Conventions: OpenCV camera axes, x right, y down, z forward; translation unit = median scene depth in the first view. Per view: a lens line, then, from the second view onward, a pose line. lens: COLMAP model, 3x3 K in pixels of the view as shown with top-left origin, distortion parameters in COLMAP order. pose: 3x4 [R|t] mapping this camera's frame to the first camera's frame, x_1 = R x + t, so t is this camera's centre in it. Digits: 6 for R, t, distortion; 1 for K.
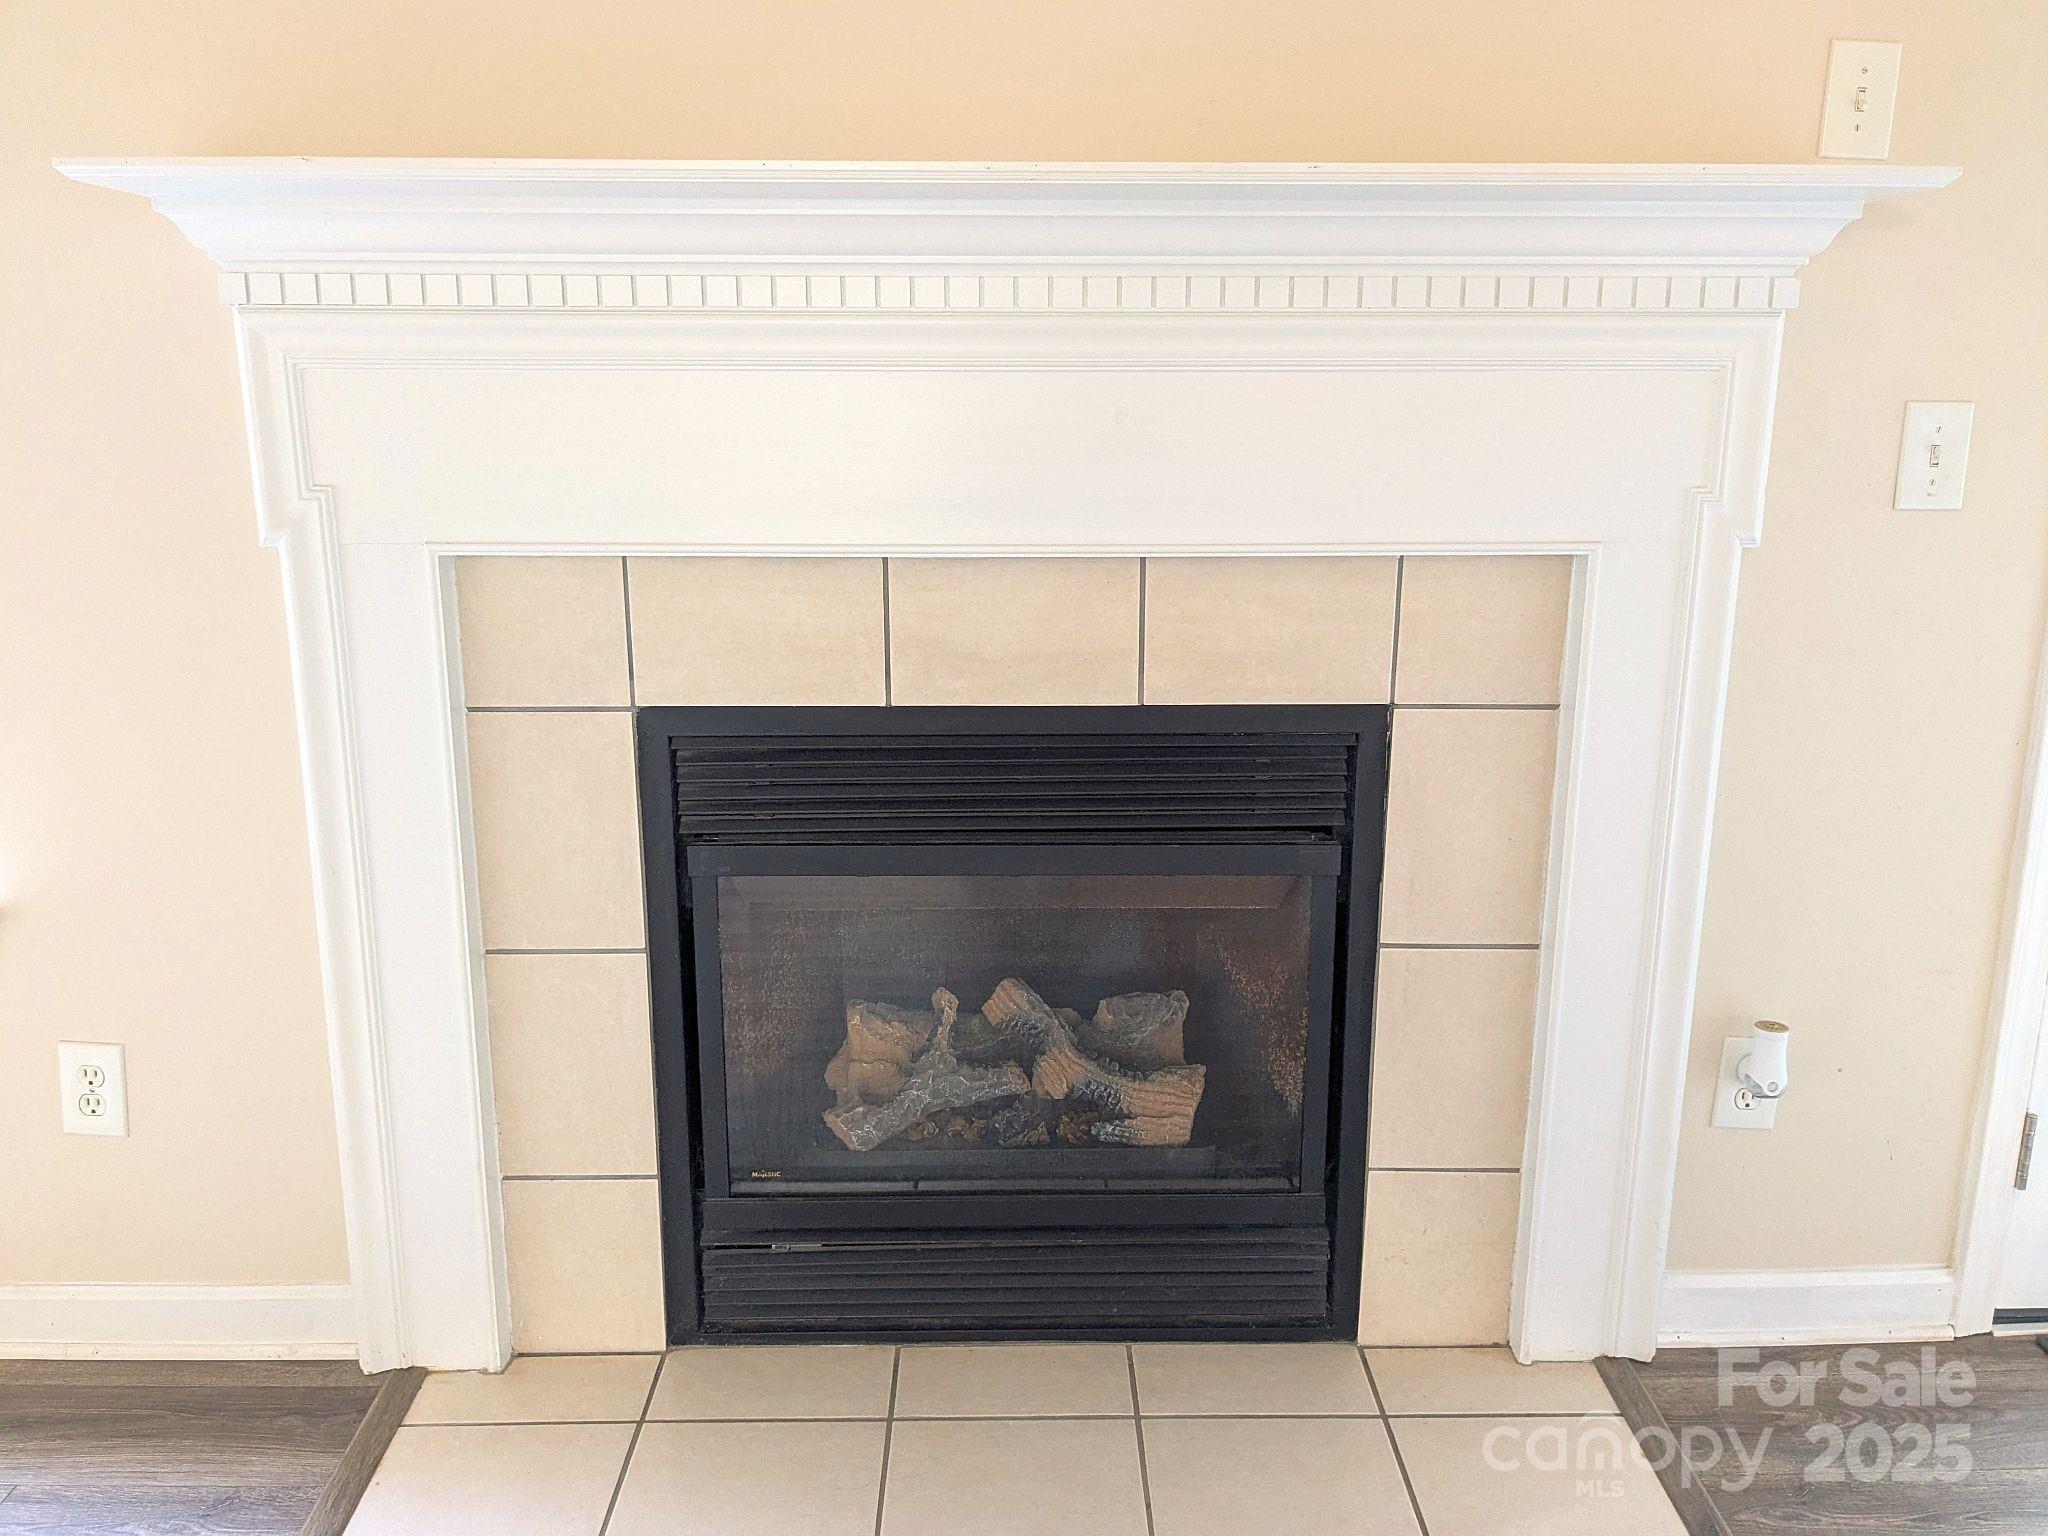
lens RADIAL K [[1587.9, 0, 1034.0], [0, 1587.9, 757.8], [0, 0, 1]] dist [0.014965, -0.015350]
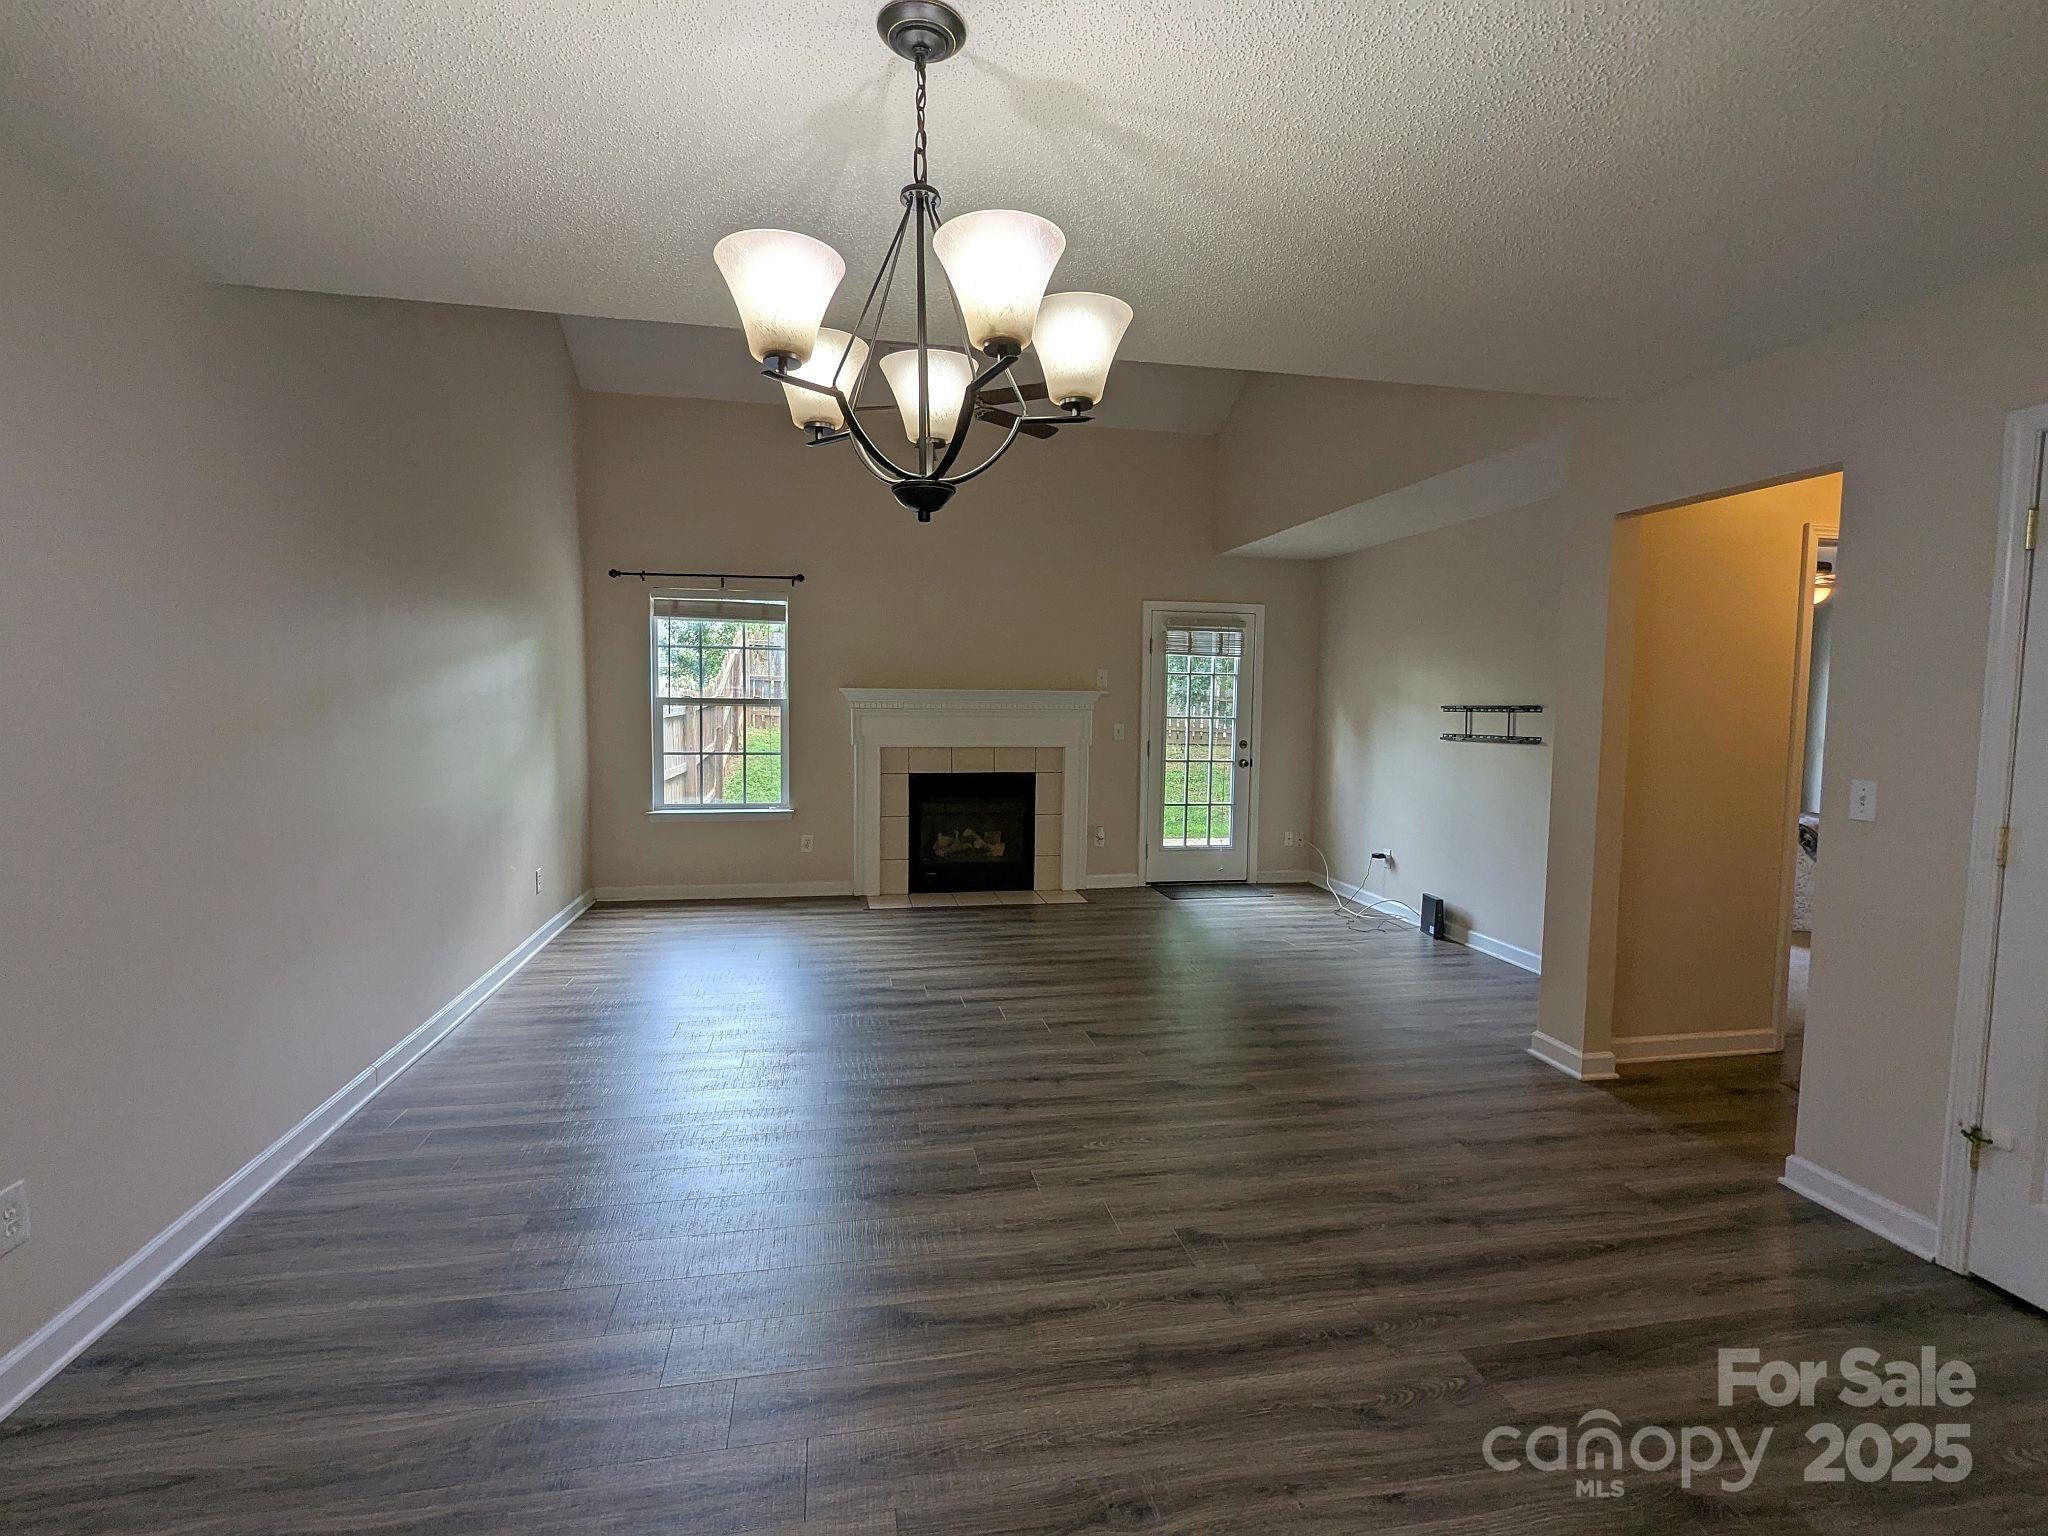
lens RADIAL K [[967.1, 0, 1020.3], [0, 967.1, 768.9], [0, 0, 1]] dist [0.003432, 0.000217]
pose [[0.985459, -0.003111, 0.169887, -0.418722], [0.030237, 0.987085, -0.157319, 0.487990], [-0.167203, 0.160168, 0.972825, -2.362990]]
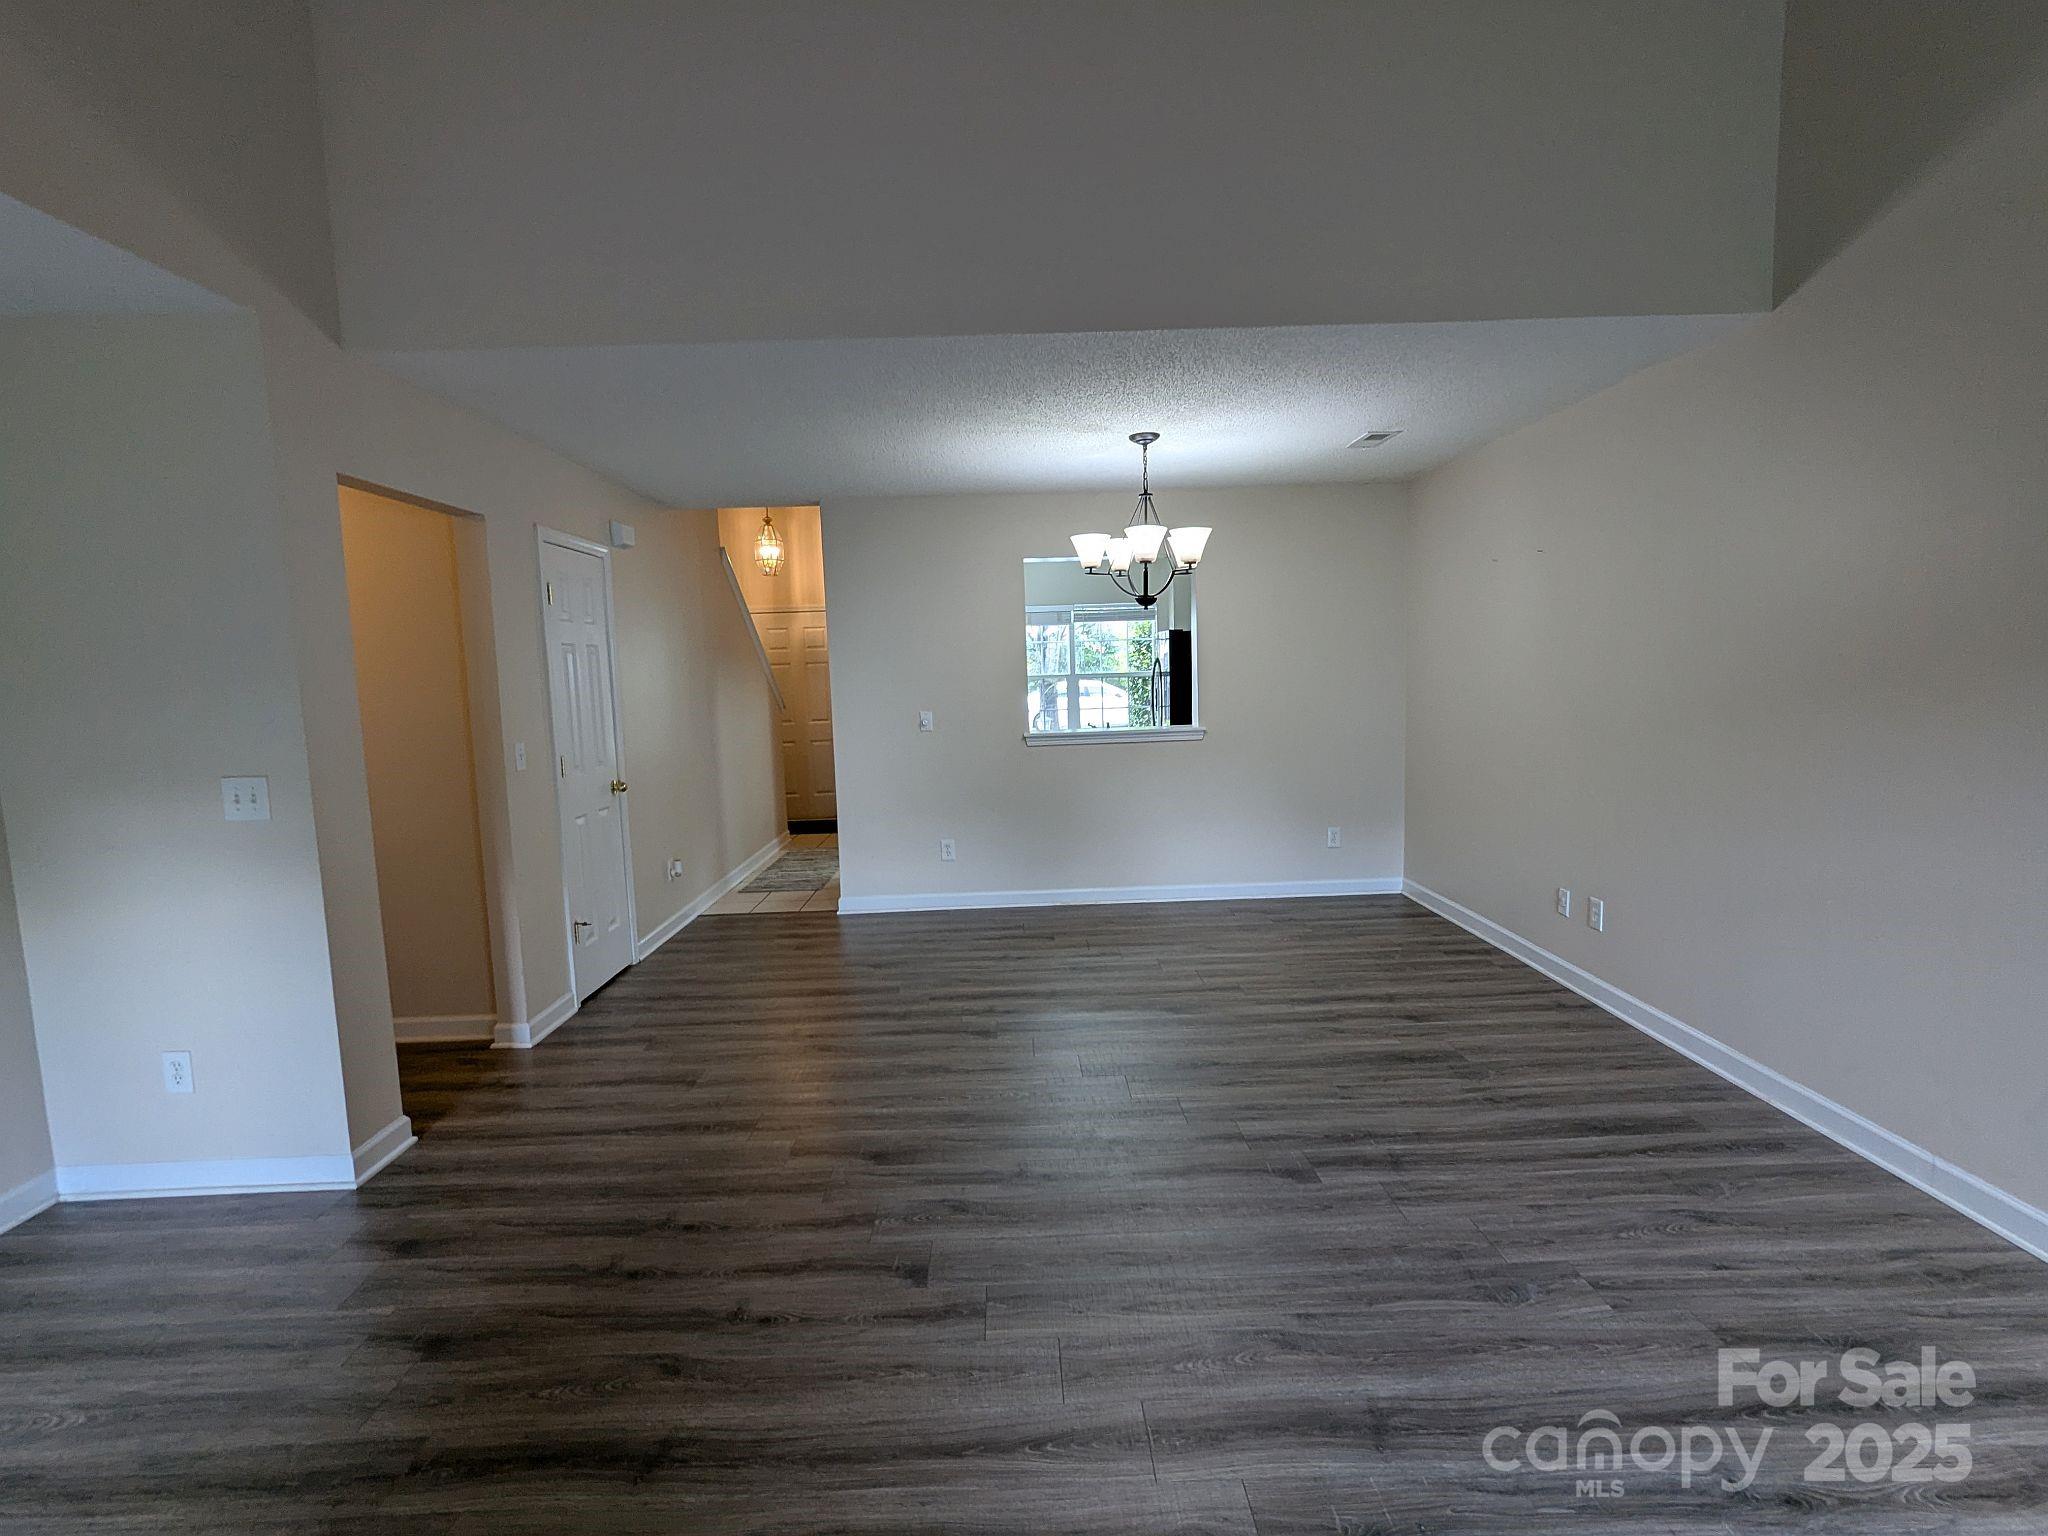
lens RADIAL K [[967.1, 0, 1023.8], [0, 967.1, 769.8], [0, 0, 1]] dist [0.003432, 0.000217]
pose [[-0.999529, 0.030663, 0.001587, -0.086443], [0.029440, 0.942428, 0.333112, -0.211705], [0.008719, 0.333001, -0.942886, 0.480455]]
